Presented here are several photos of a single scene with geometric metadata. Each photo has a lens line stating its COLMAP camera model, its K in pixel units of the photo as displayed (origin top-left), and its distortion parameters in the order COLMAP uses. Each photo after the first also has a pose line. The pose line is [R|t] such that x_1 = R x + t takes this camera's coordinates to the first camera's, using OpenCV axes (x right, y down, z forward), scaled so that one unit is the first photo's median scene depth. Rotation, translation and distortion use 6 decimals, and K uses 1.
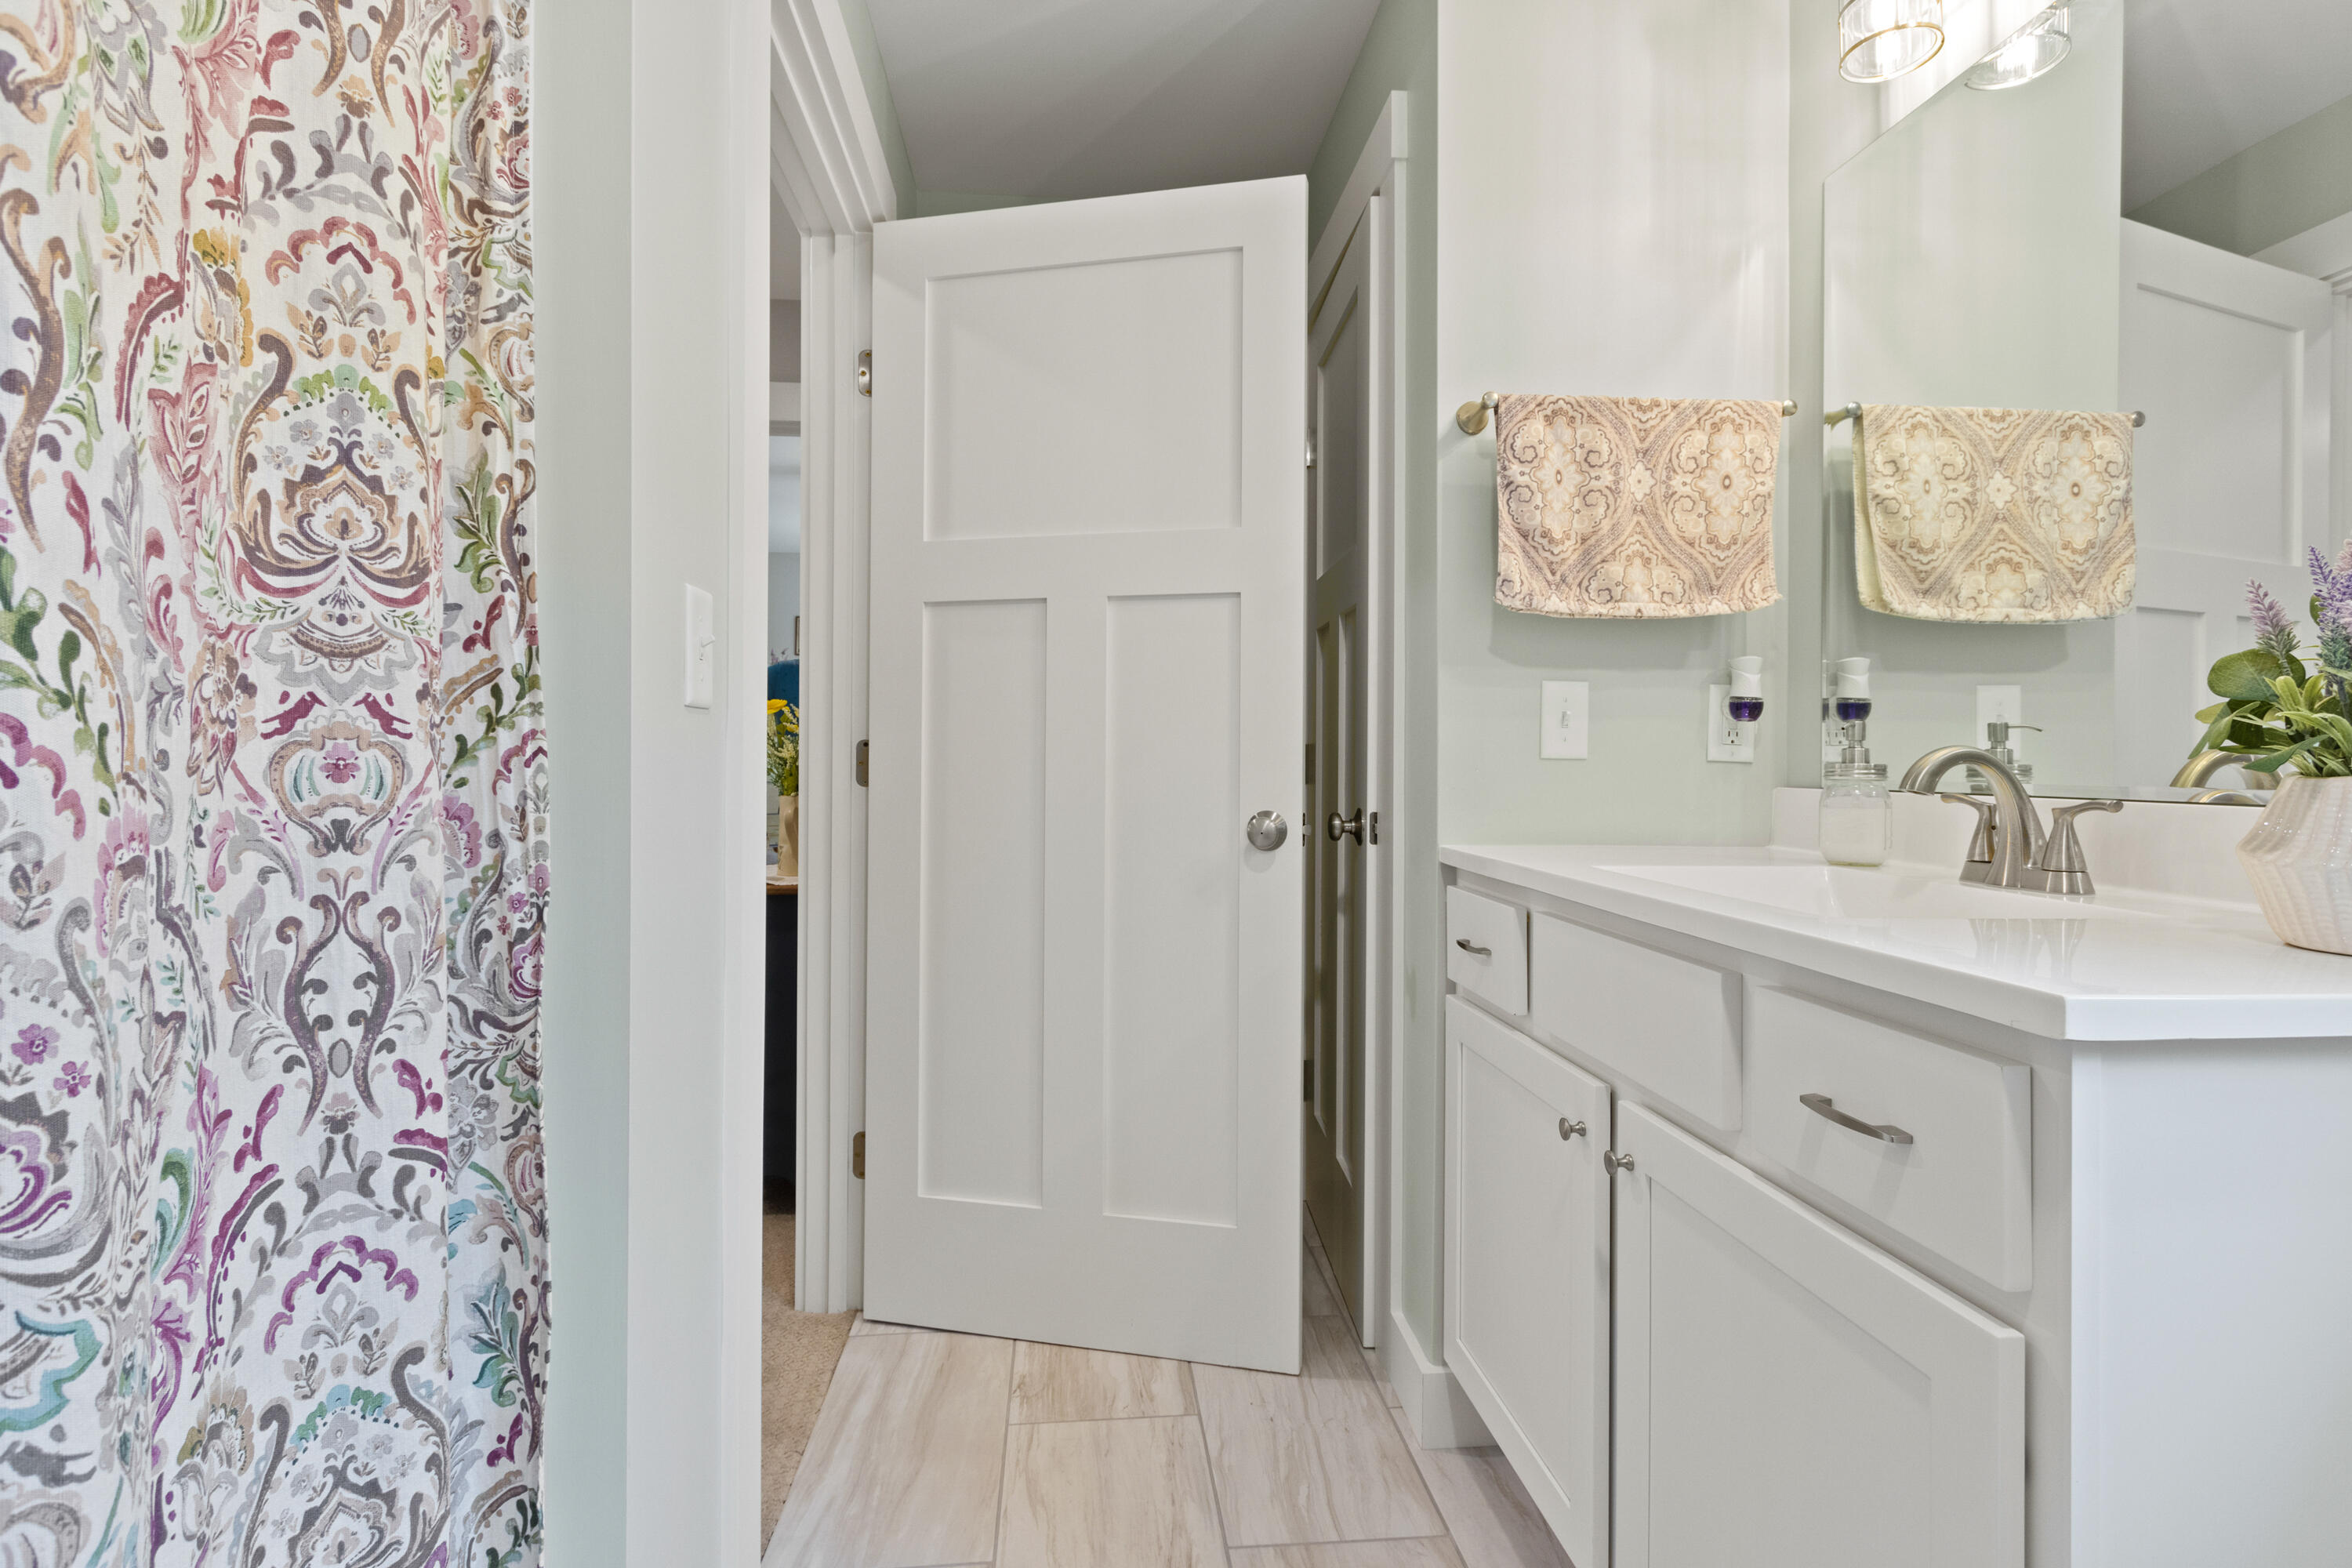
lens RADIAL K [[1131.3, 0, 1165.0], [0, 1131.3, 753.9], [0, 0, 1]] dist [0.004380, -0.000758]
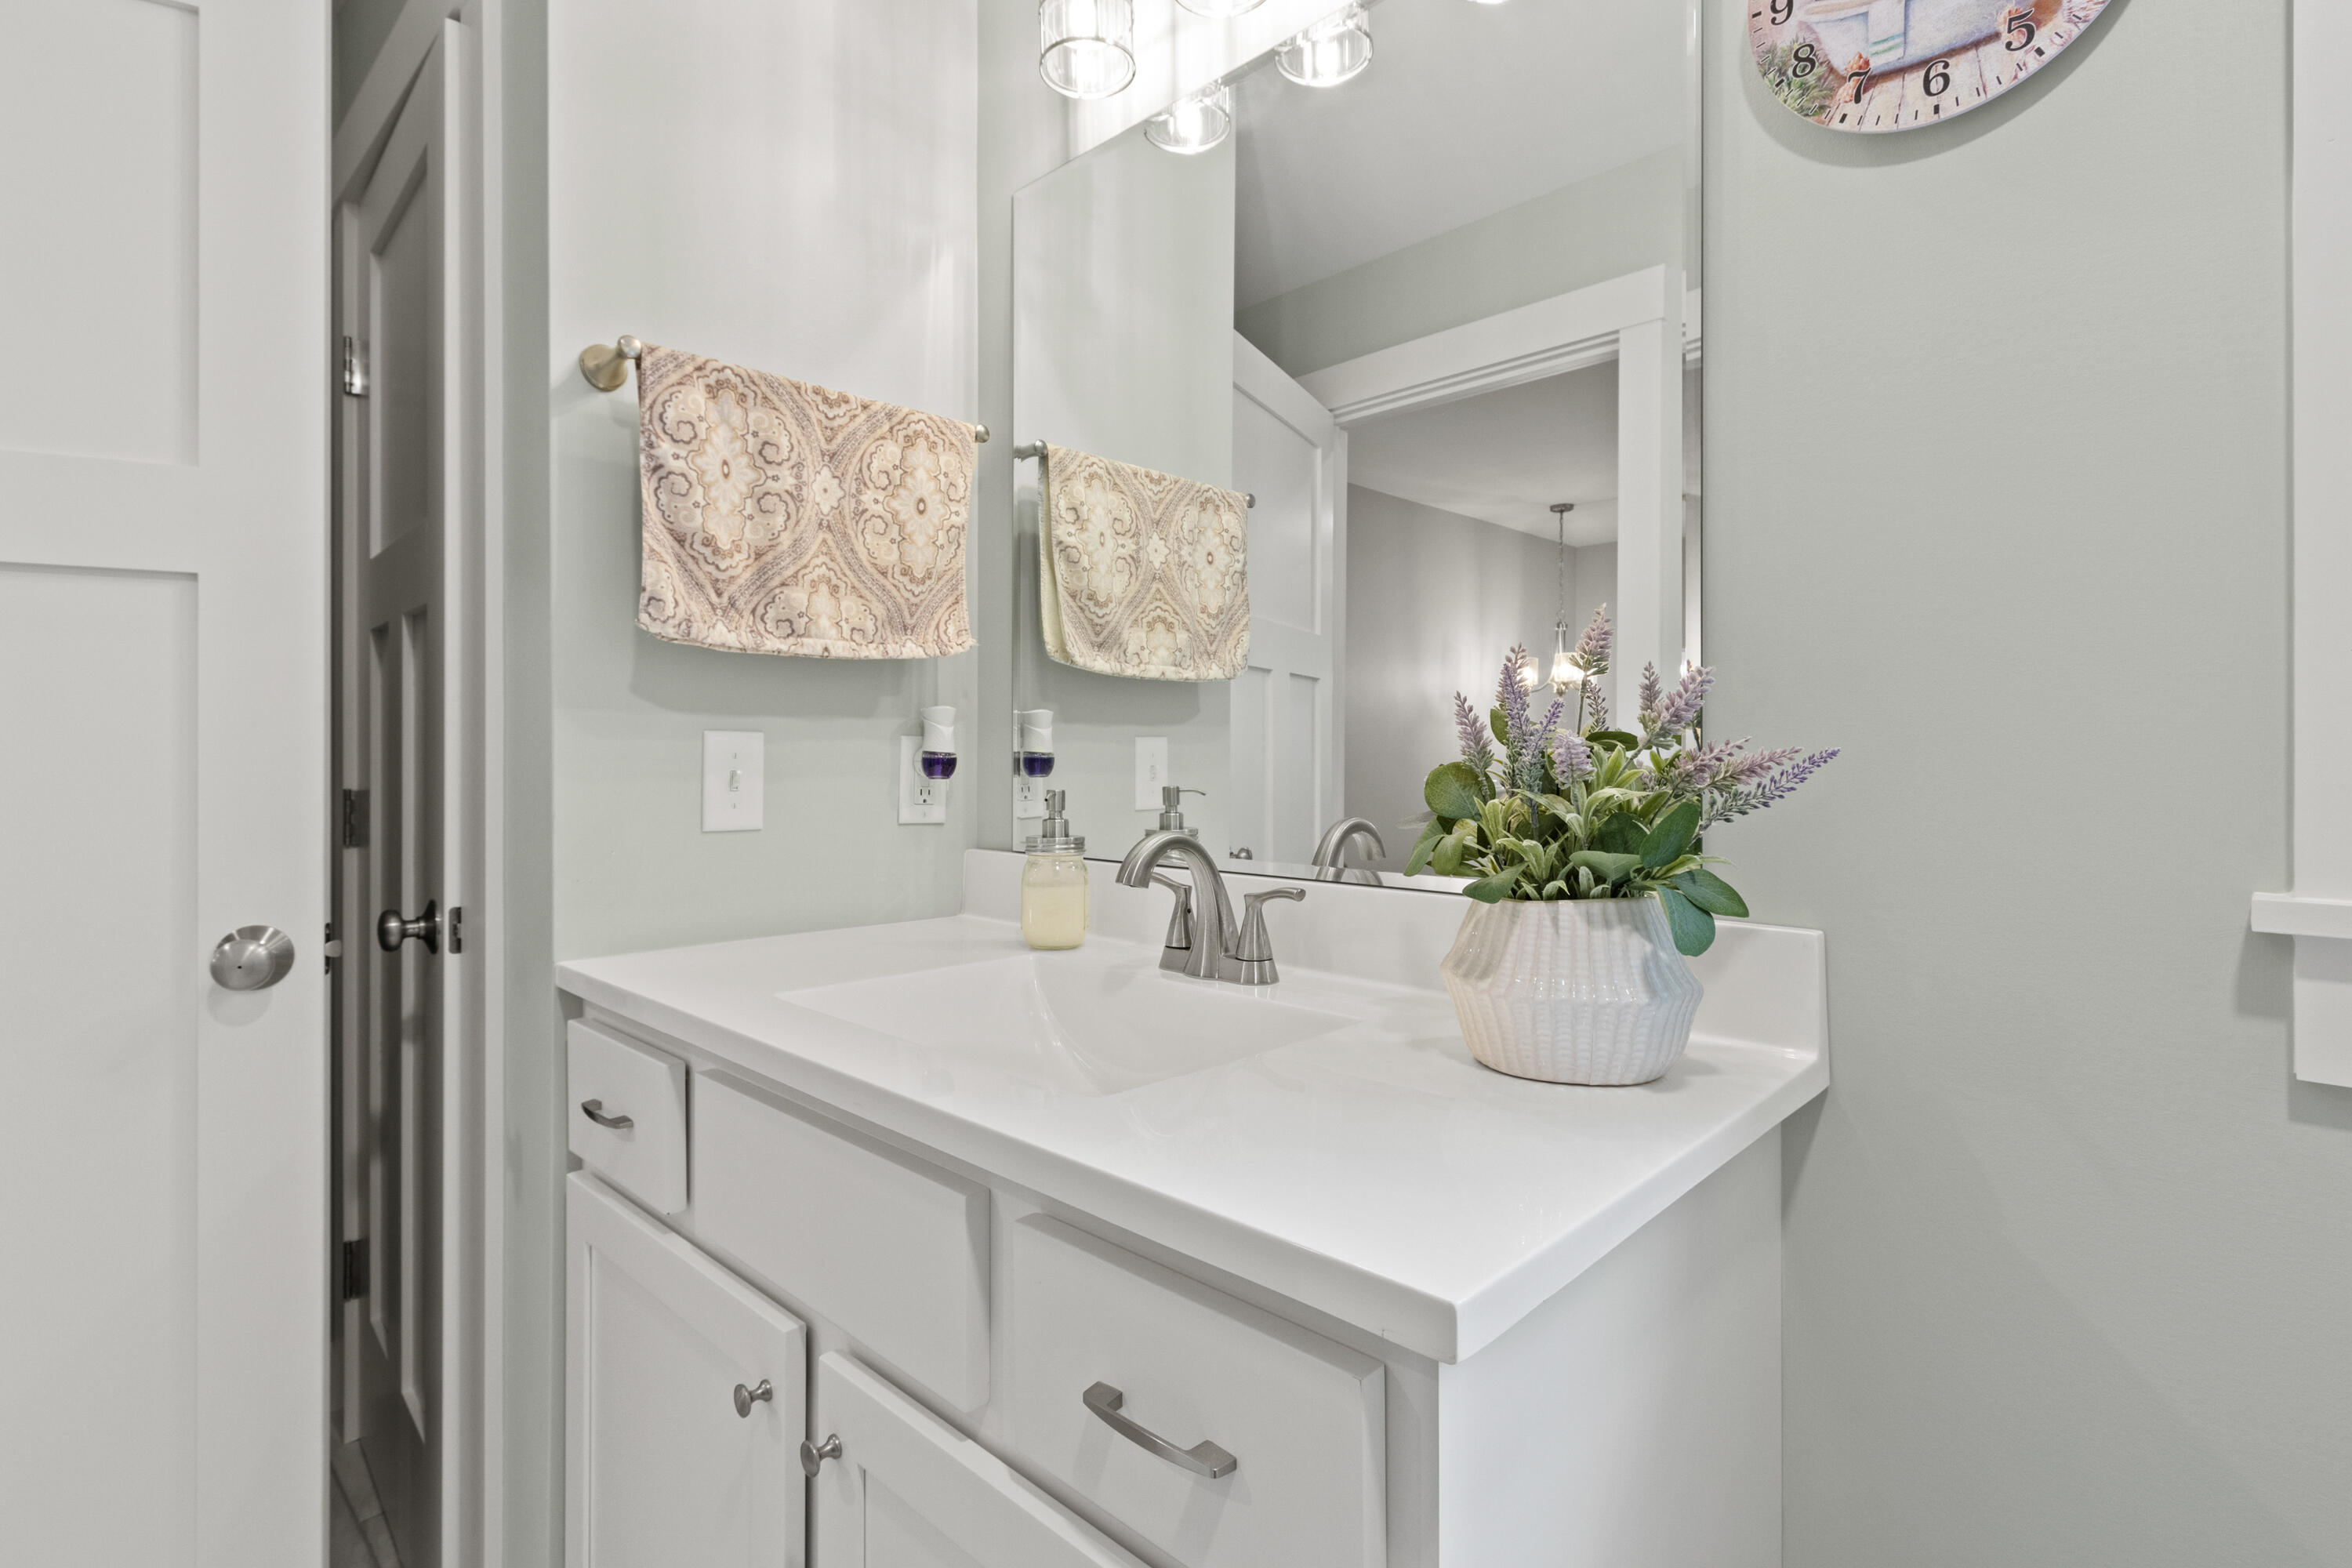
lens RADIAL K [[1131.3, 0, 1165.0], [0, 1131.3, 753.9], [0, 0, 1]] dist [0.004380, -0.000758]
pose [[0.755766, -0.004447, 0.654827, 0.068962], [0.000649, 0.999982, 0.006042, -0.055547], [-0.654842, -0.004141, 0.755755, 0.222371]]
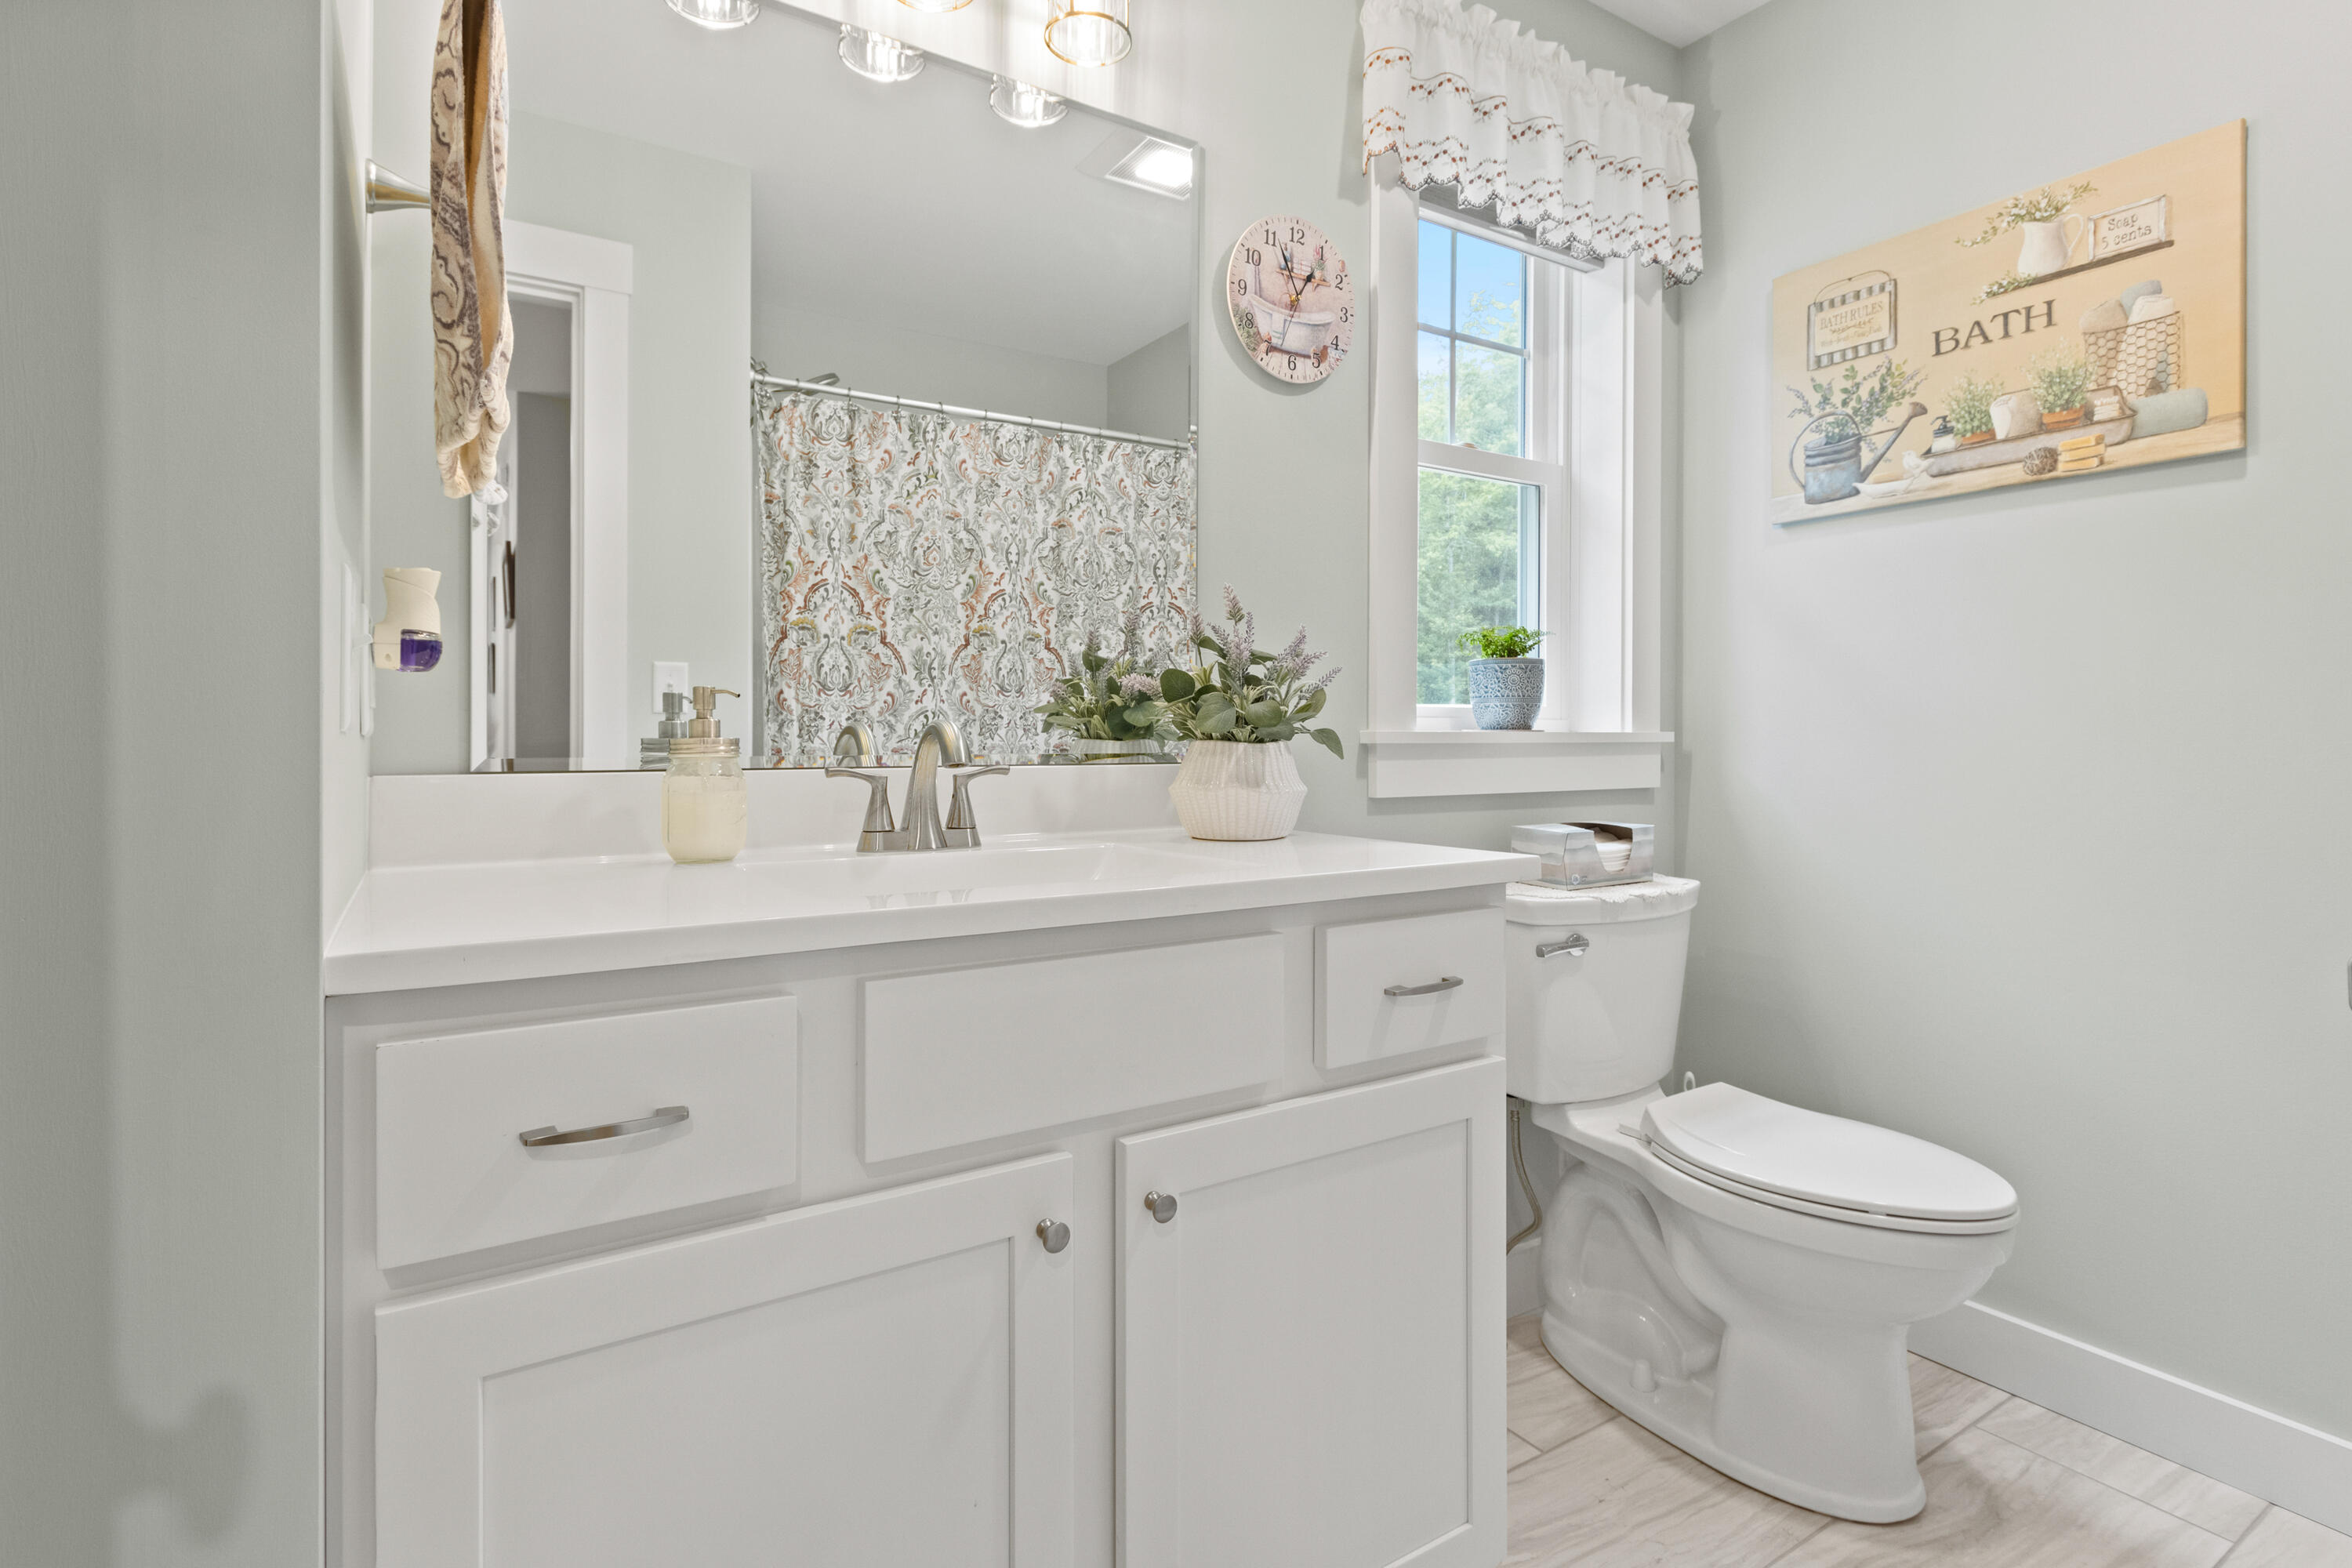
lens RADIAL K [[1131.3, 0, 1165.0], [0, 1131.3, 753.9], [0, 0, 1]] dist [0.004380, -0.000758]
pose [[-0.470106, -0.009790, 0.882556, -0.237839], [-0.000756, 0.999943, 0.010690, 0.010609], [-0.882610, 0.004358, -0.470086, 0.973810]]
